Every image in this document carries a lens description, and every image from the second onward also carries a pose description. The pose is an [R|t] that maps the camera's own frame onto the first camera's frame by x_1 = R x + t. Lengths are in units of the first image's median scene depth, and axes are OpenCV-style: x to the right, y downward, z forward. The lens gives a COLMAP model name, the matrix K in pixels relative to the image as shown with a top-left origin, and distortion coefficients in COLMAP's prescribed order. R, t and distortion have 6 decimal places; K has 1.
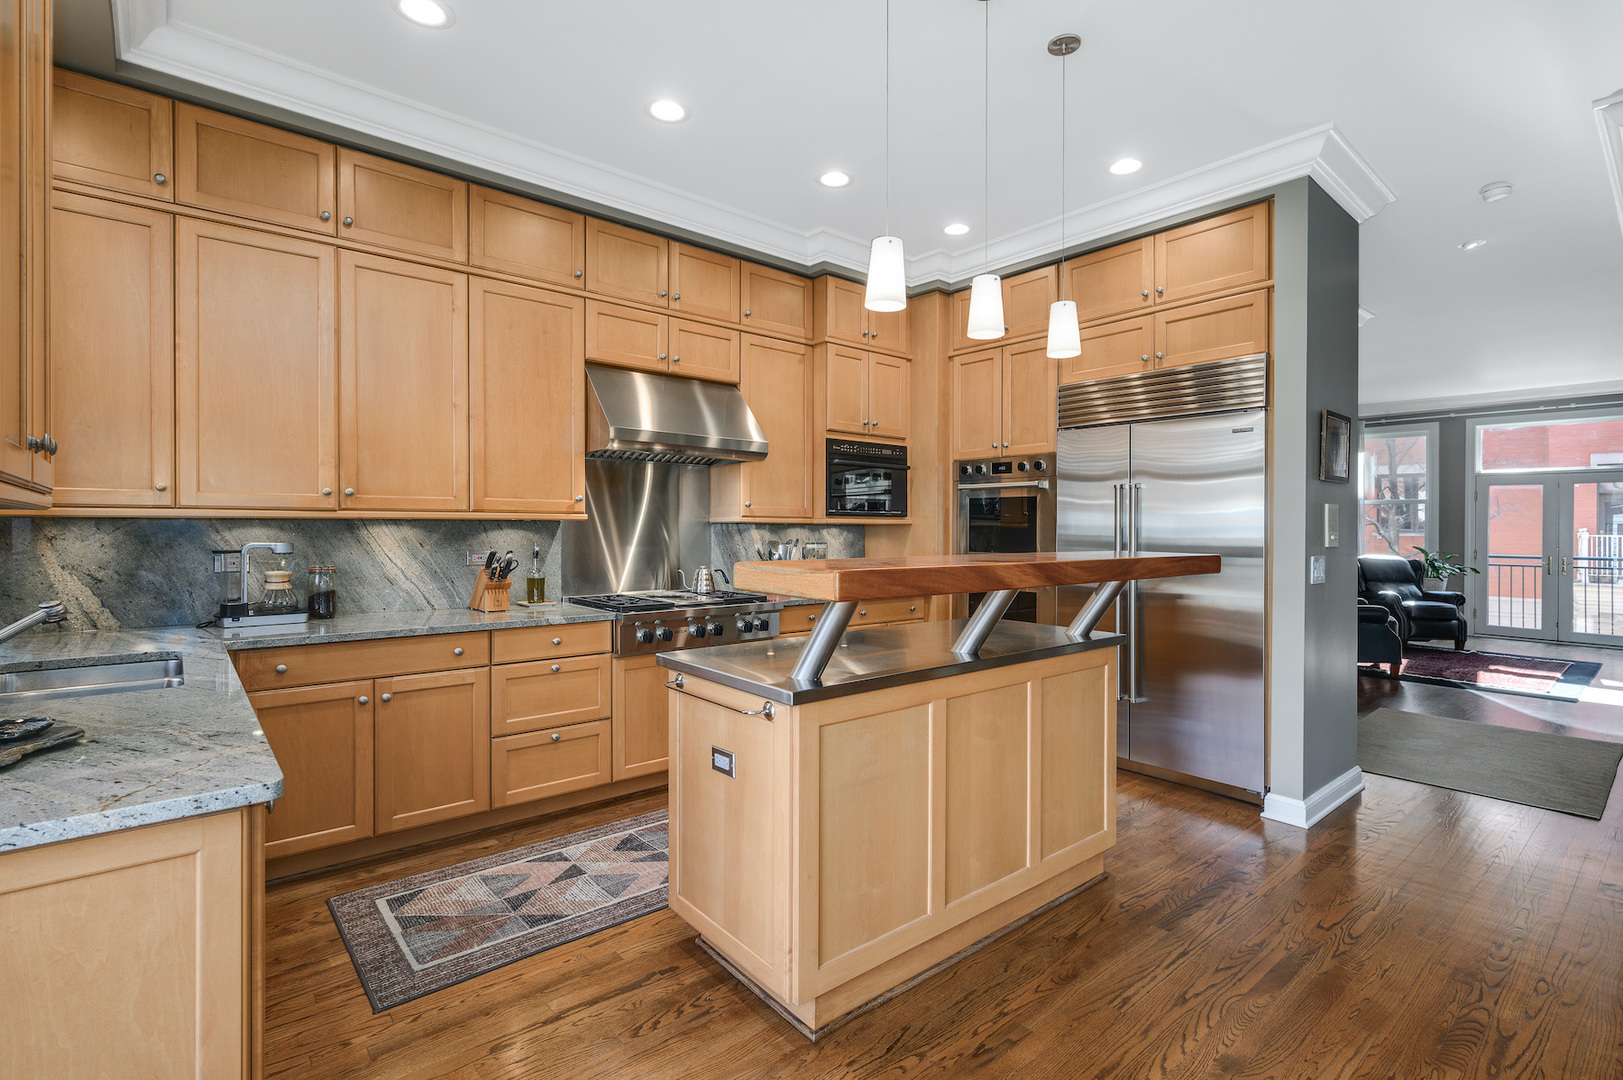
lens RADIAL K [[739.5, 0, 803.3], [0, 739.5, 529.7], [0, 0, 1]] dist [-0.001434, 0.000045]
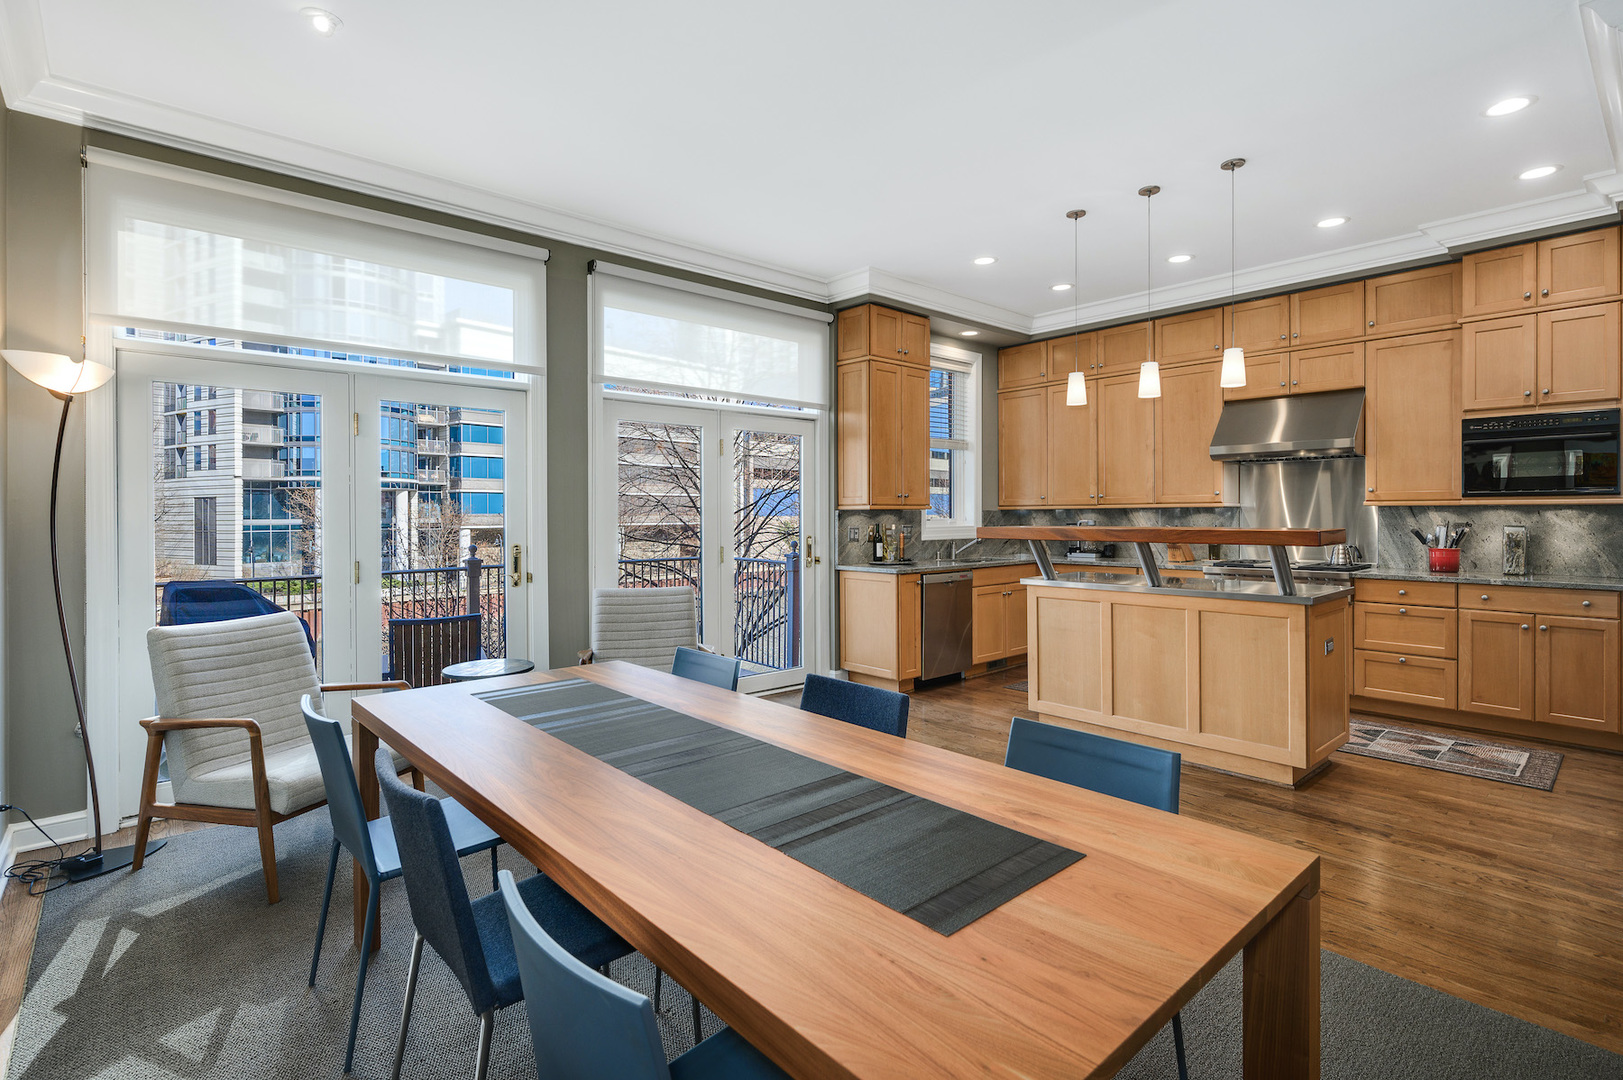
lens RADIAL K [[784.0, 0, 826.8], [0, 784.0, 522.0], [0, 0, 1]] dist [-0.000558, 0.001223]
pose [[0.034298, 0.004209, -0.999403, 1.314404], [0.003622, 0.999984, 0.004336, 0.008001], [0.999405, -0.003768, 0.034282, 0.131234]]
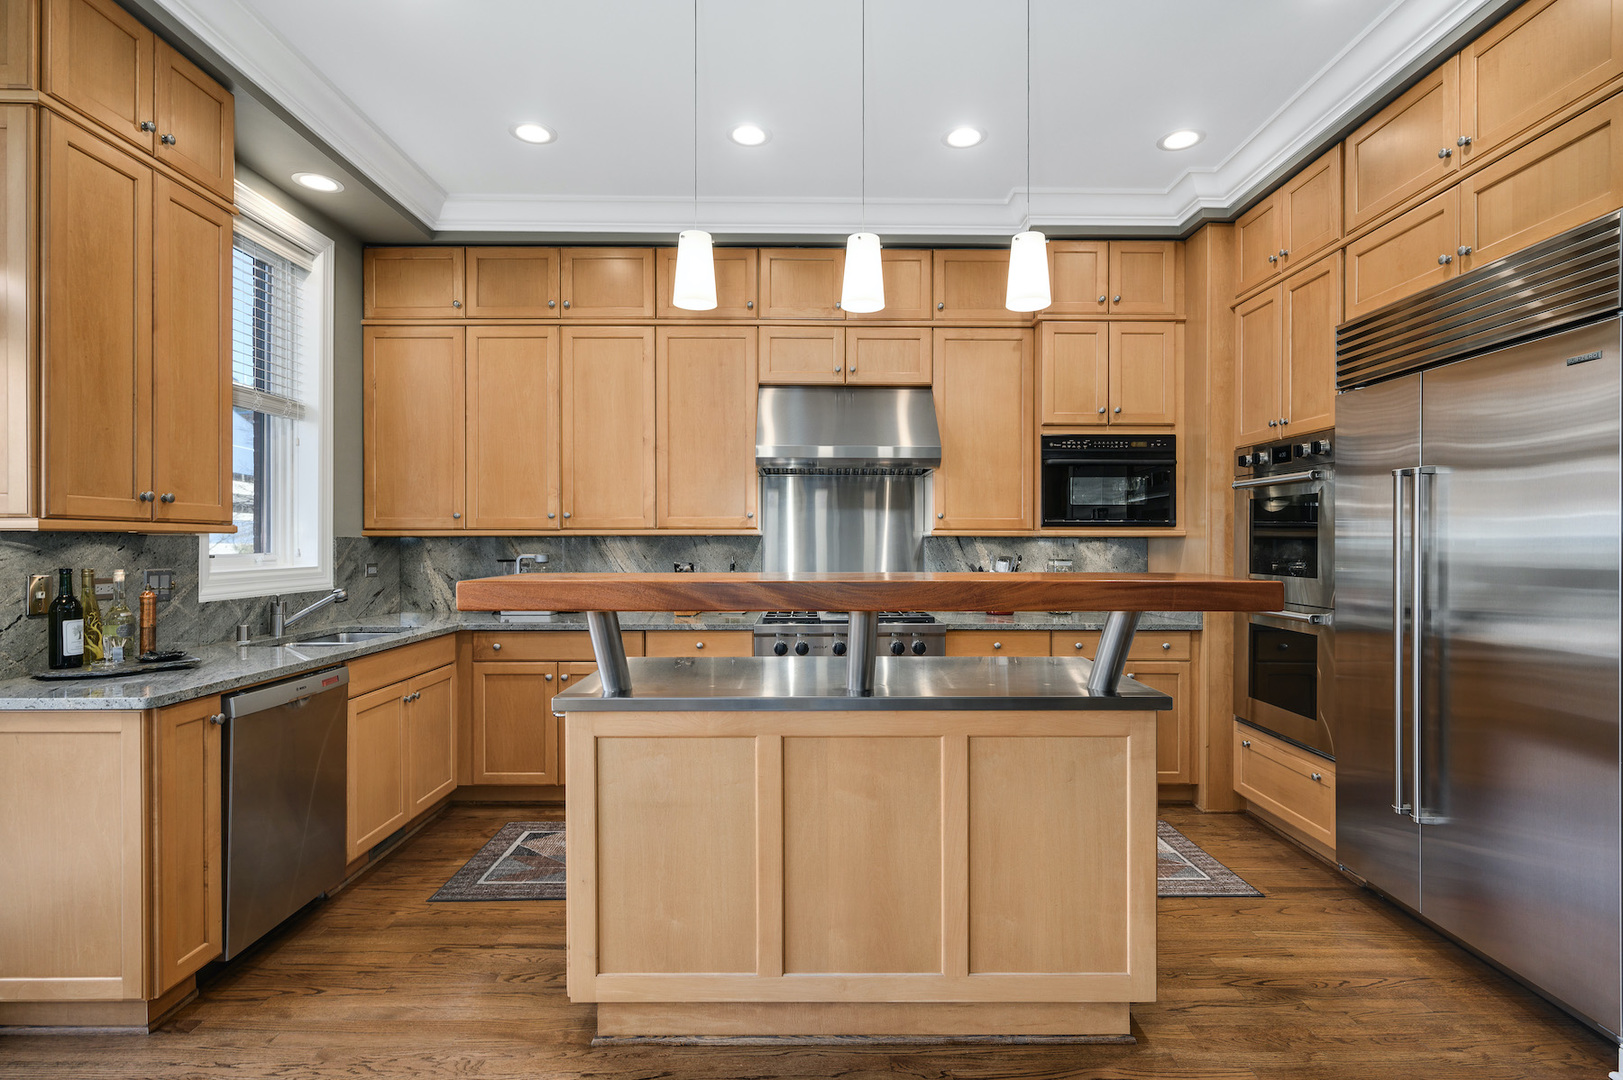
lens RADIAL K [[784.0, 0, 833.2], [0, 784.0, 545.7], [0, 0, 1]] dist [-0.000558, 0.001223]
pose [[0.779055, -0.001425, -0.626954, 0.503750], [0.002148, 0.999998, 0.000396, 0.001942], [0.626952, -0.001655, 0.779056, 0.193994]]
